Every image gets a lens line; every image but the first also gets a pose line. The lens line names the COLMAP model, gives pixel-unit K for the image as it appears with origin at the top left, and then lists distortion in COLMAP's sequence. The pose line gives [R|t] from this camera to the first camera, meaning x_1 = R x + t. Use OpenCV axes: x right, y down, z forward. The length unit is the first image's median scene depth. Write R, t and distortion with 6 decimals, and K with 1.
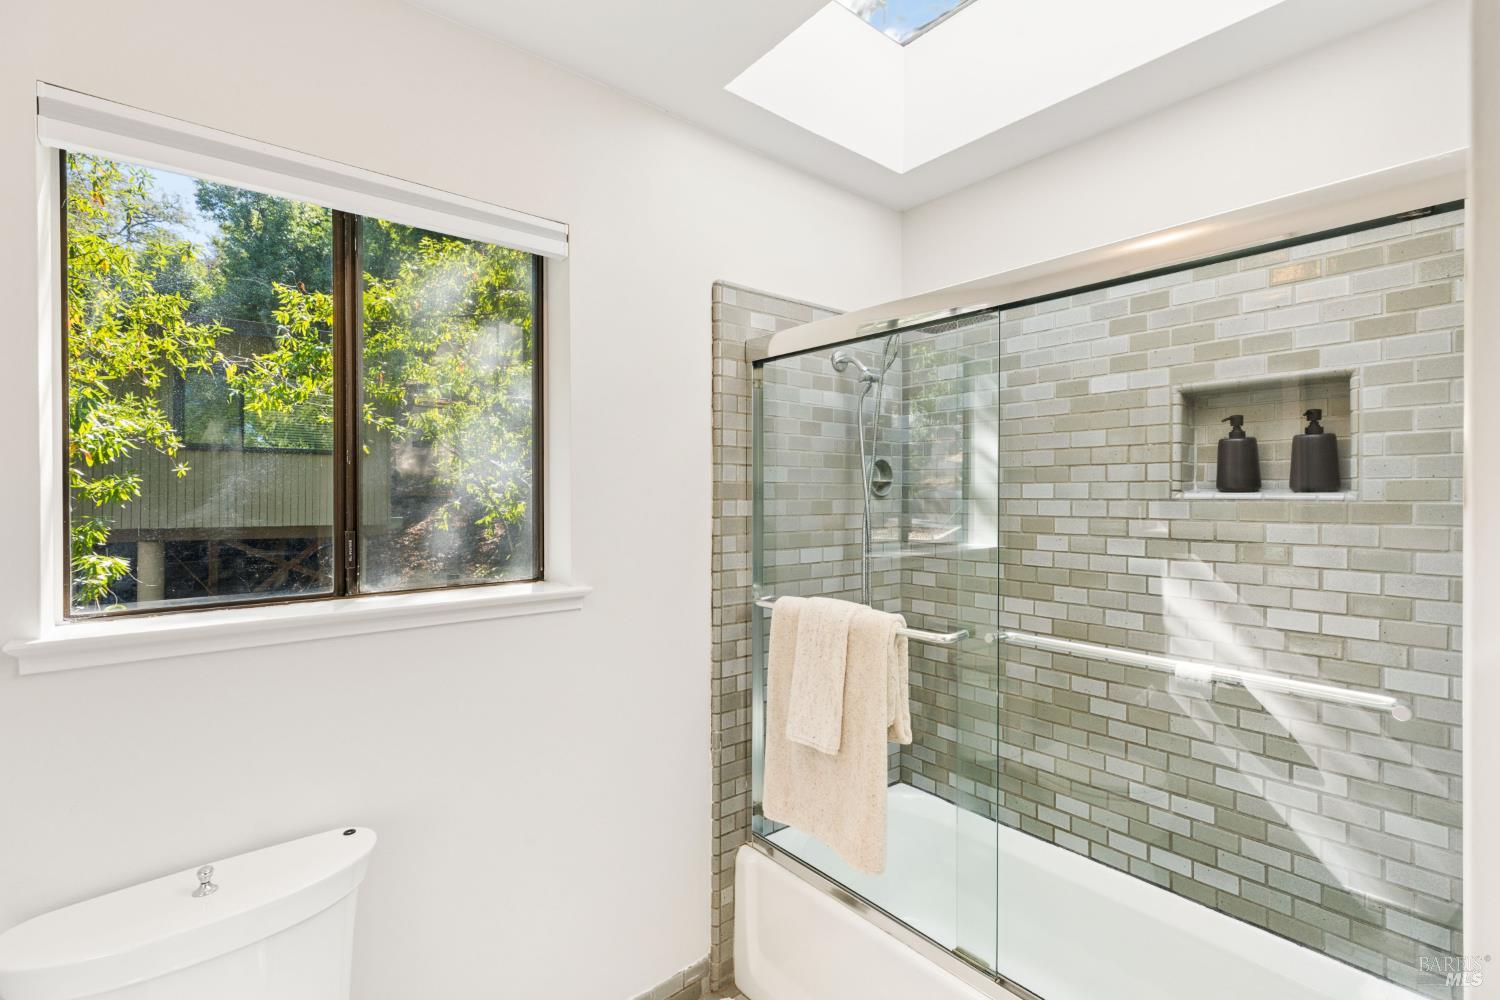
lens RADIAL K [[674.1, 0, 747.6], [0, 674.1, 490.7], [0, 0, 1]] dist [0.004896, -0.000616]
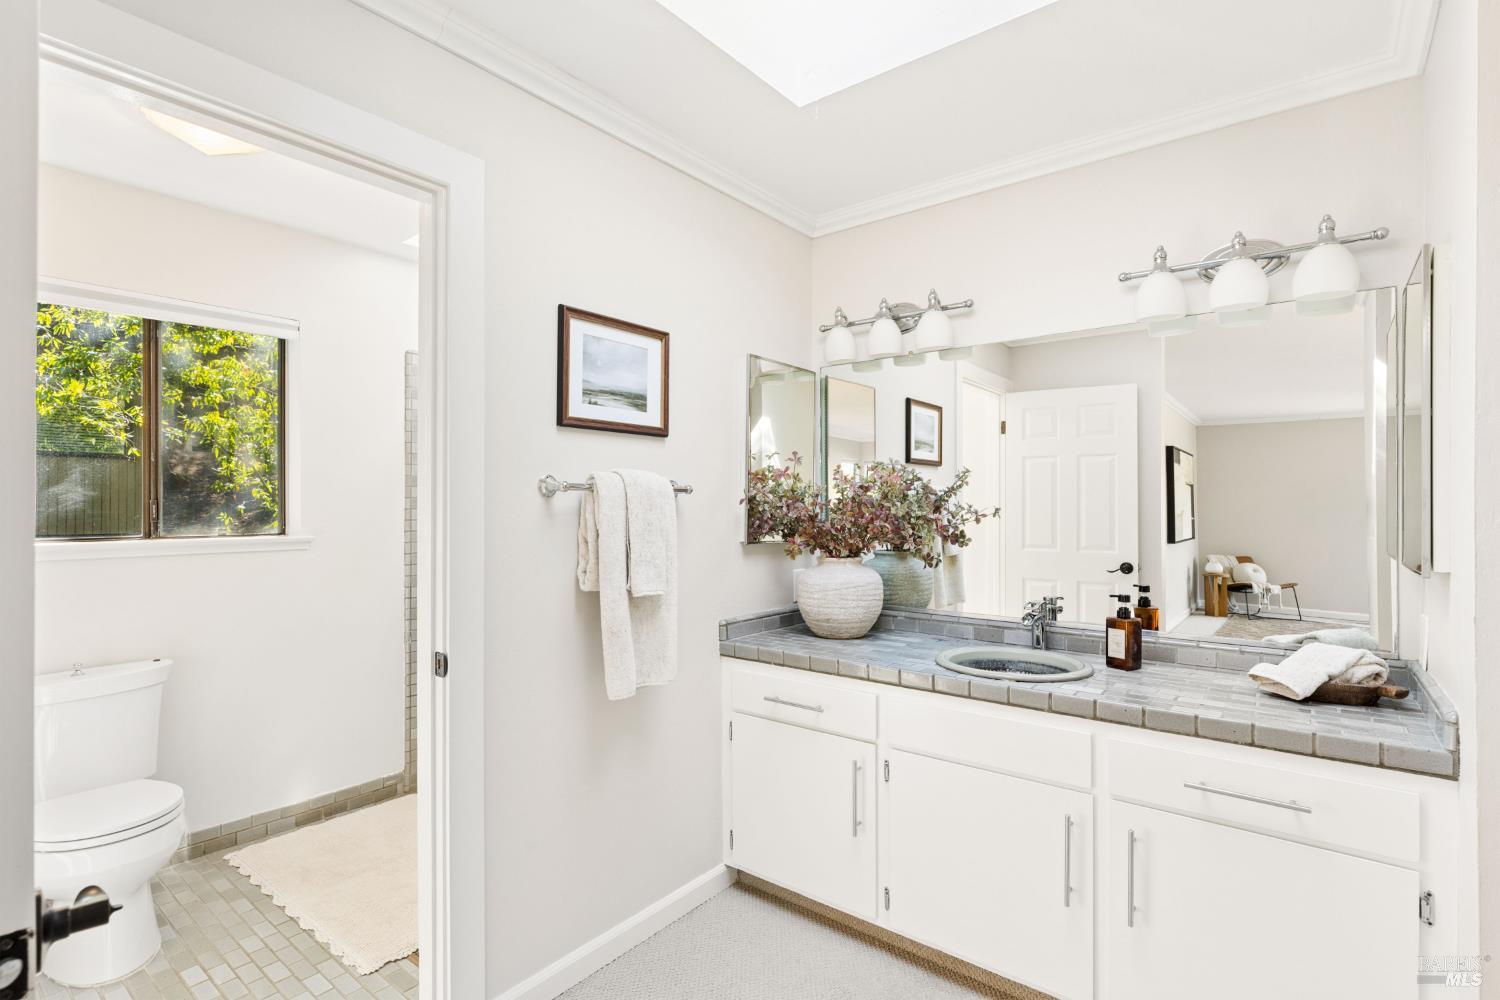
lens RADIAL K [[723.8, 0, 750.0], [0, 723.8, 500.0], [0, 0, 1]] dist [-0.001676, -0.000361]
pose [[0.980129, -0.000010, 0.198361, 0.382028], [0.000647, 0.999995, -0.003143, 0.047755], [-0.198360, 0.003209, 0.980124, -0.790361]]
